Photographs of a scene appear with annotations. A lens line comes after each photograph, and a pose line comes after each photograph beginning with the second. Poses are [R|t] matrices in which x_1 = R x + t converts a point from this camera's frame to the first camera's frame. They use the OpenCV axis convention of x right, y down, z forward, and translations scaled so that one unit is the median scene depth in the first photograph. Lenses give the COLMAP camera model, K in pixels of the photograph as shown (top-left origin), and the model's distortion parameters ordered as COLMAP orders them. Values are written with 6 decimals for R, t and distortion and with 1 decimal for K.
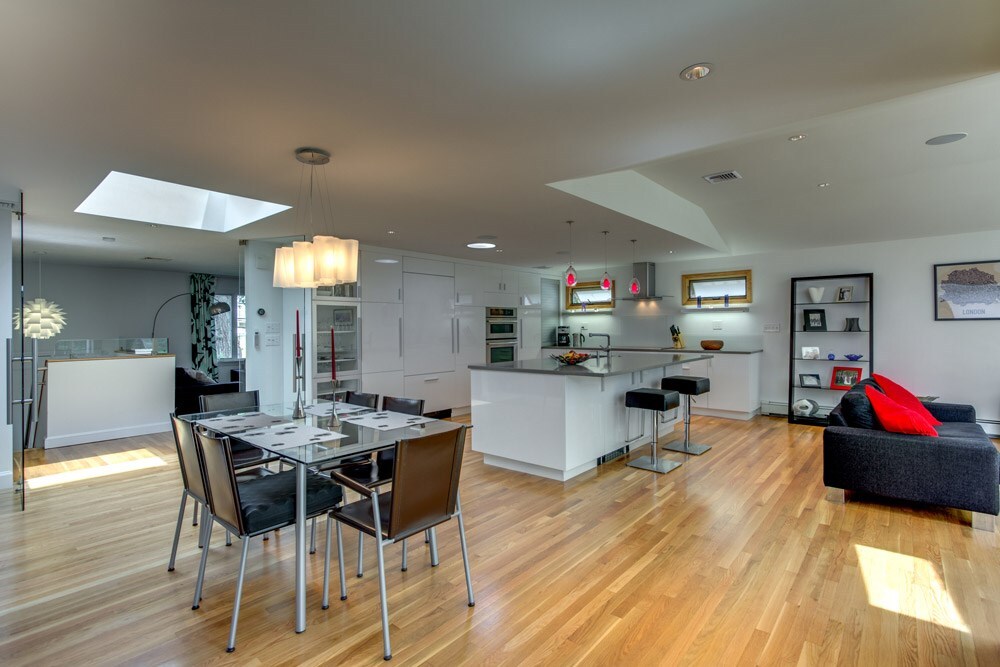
lens RADIAL K [[475.4, 0, 502.9], [0, 475.4, 326.3], [0, 0, 1]] dist [-0.008627, 0.000075]
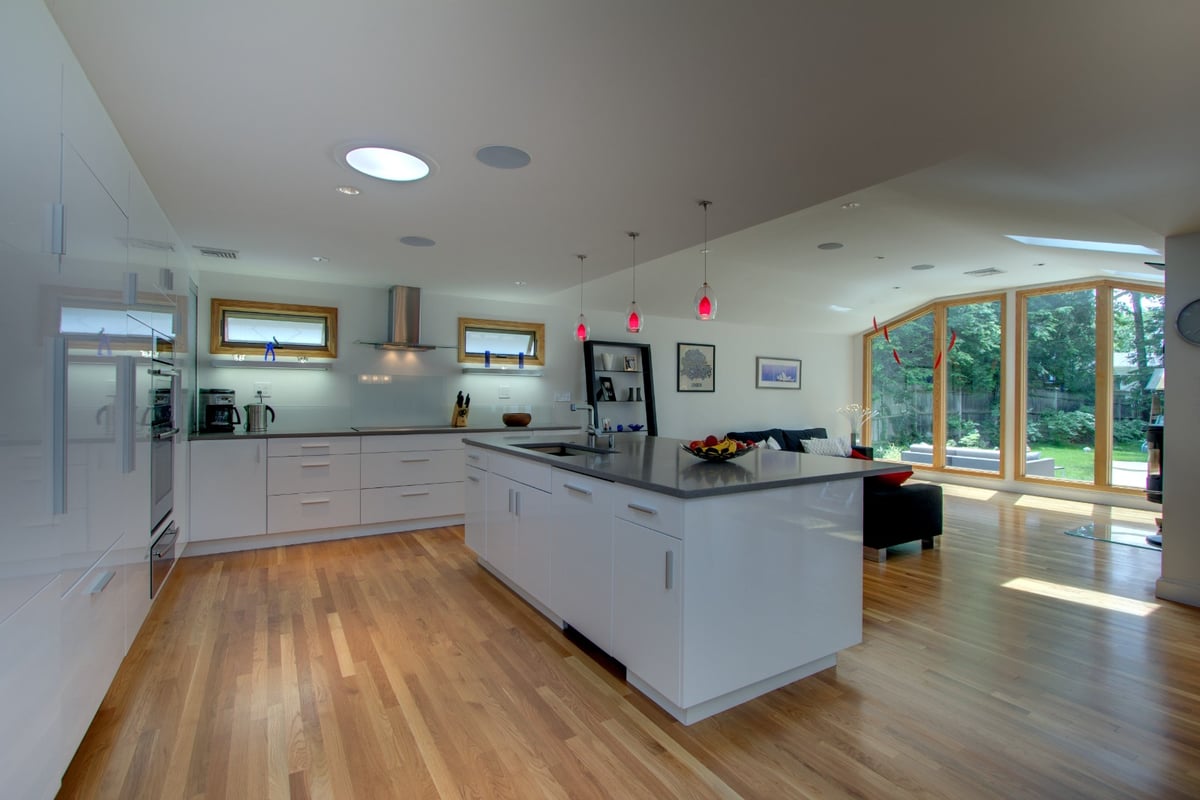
lens RADIAL K [[554.9, 0, 607.7], [0, 554.9, 393.9], [0, 0, 1]] dist [-0.015572, 0.000483]
pose [[0.305071, 0.012569, 0.952247, -0.364896], [-0.010944, 0.999893, -0.009691, 0.007219], [-0.952267, -0.007465, 0.305176, 0.658341]]
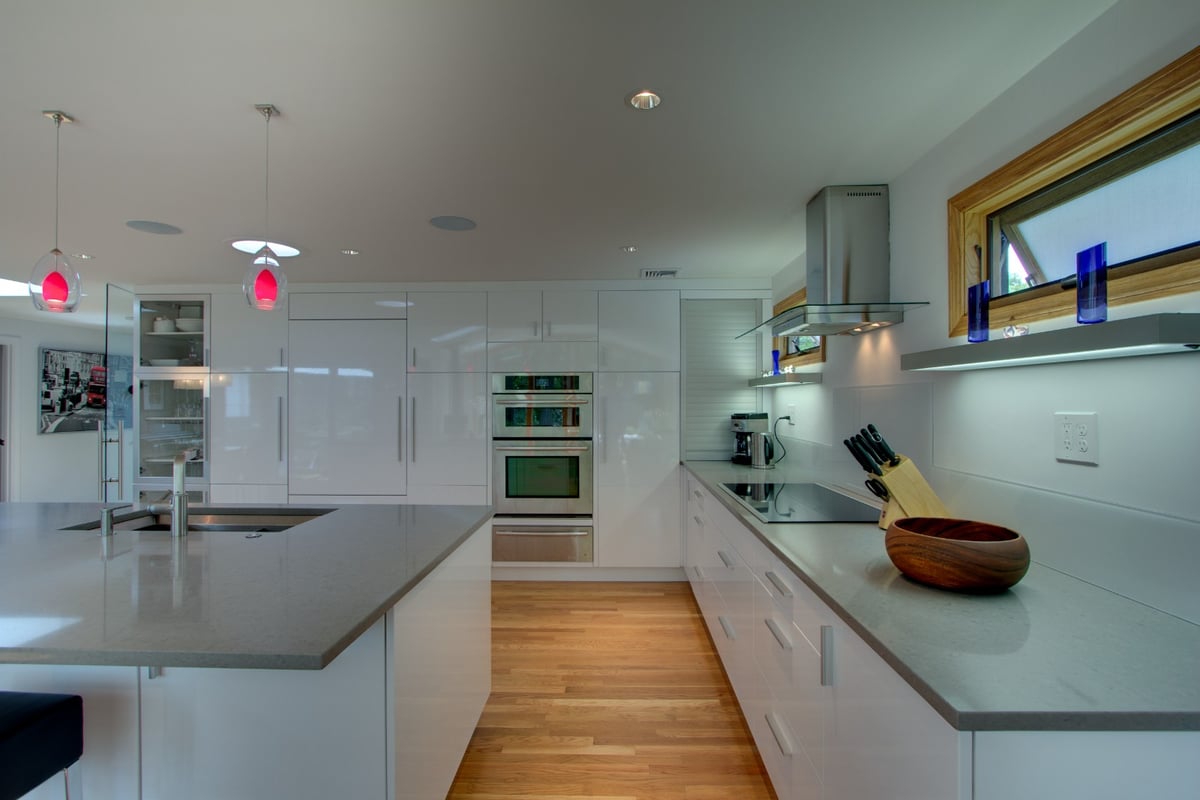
lens RADIAL K [[554.6, 0, 603.8], [0, 554.6, 397.6], [0, 0, 1]] dist [-0.015009, 0.000791]
pose [[0.630603, 0.003447, -0.776098, 0.562839], [-0.004786, 0.999988, 0.000553, -0.018312], [0.776091, 0.003365, 0.630612, 0.845587]]
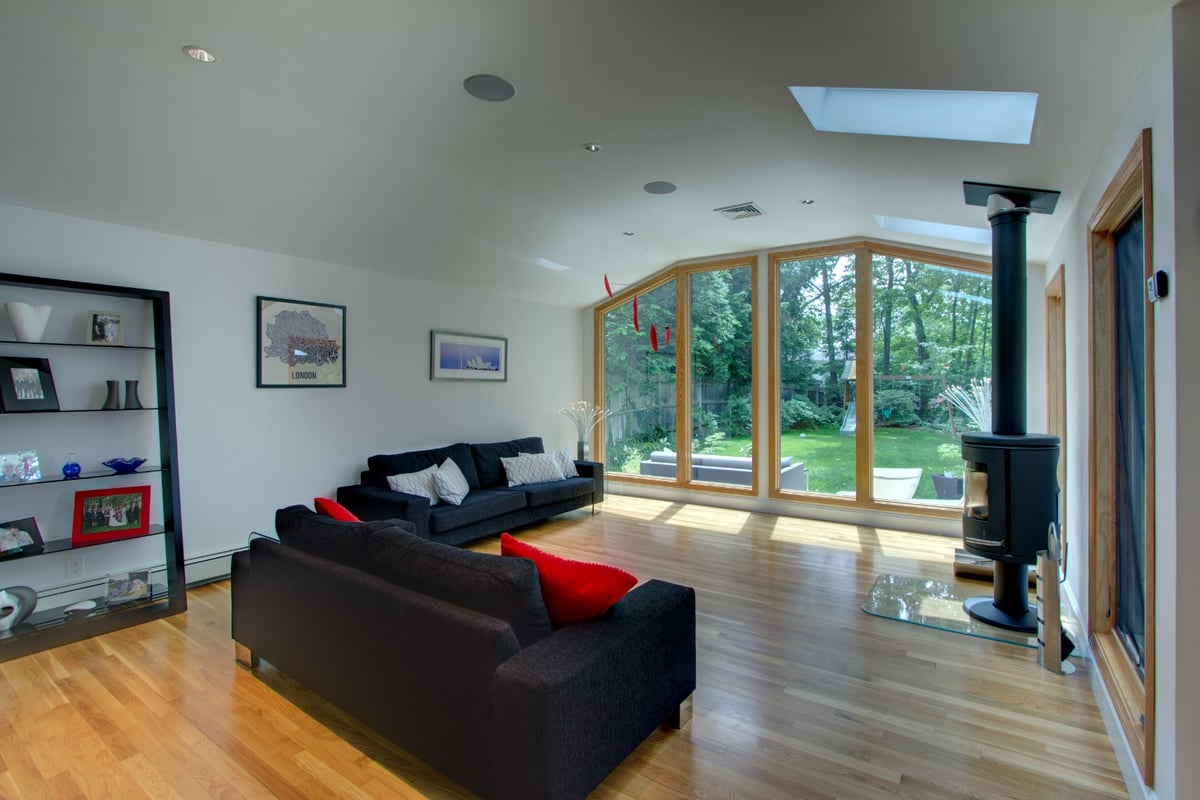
lens RADIAL K [[555.7, 0, 619.2], [0, 555.7, 384.5], [0, 0, 1]] dist [-0.015495, 0.001079]
pose [[-0.120418, 0.013166, 0.992636, 0.133981], [0.002721, 0.999913, -0.012932, -0.005176], [-0.992720, 0.001143, -0.120443, 0.545666]]
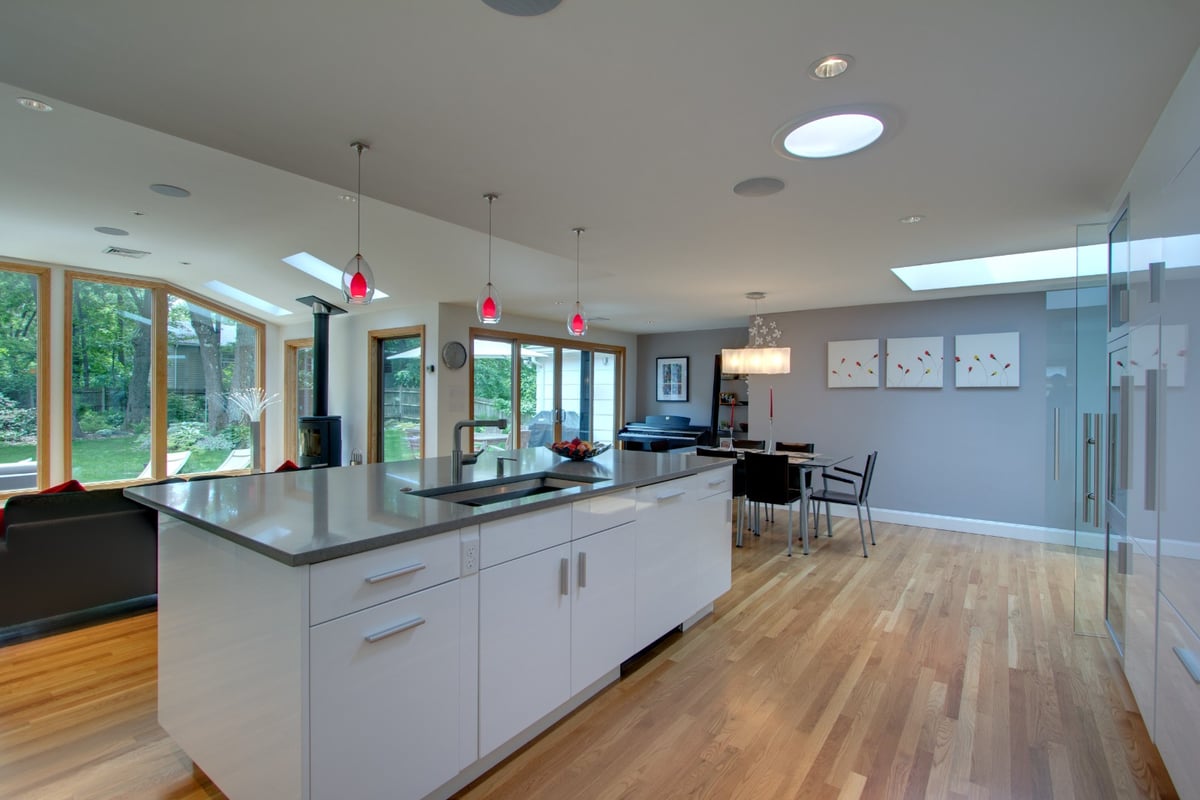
lens RADIAL K [[554.6, 0, 603.8], [0, 554.6, 397.6], [0, 0, 1]] dist [-0.015009, 0.000791]
pose [[-0.997243, 0.002429, -0.074162, 0.117631], [0.002261, 0.999995, 0.002344, -0.002984], [0.074167, 0.002170, -0.997243, 1.243687]]
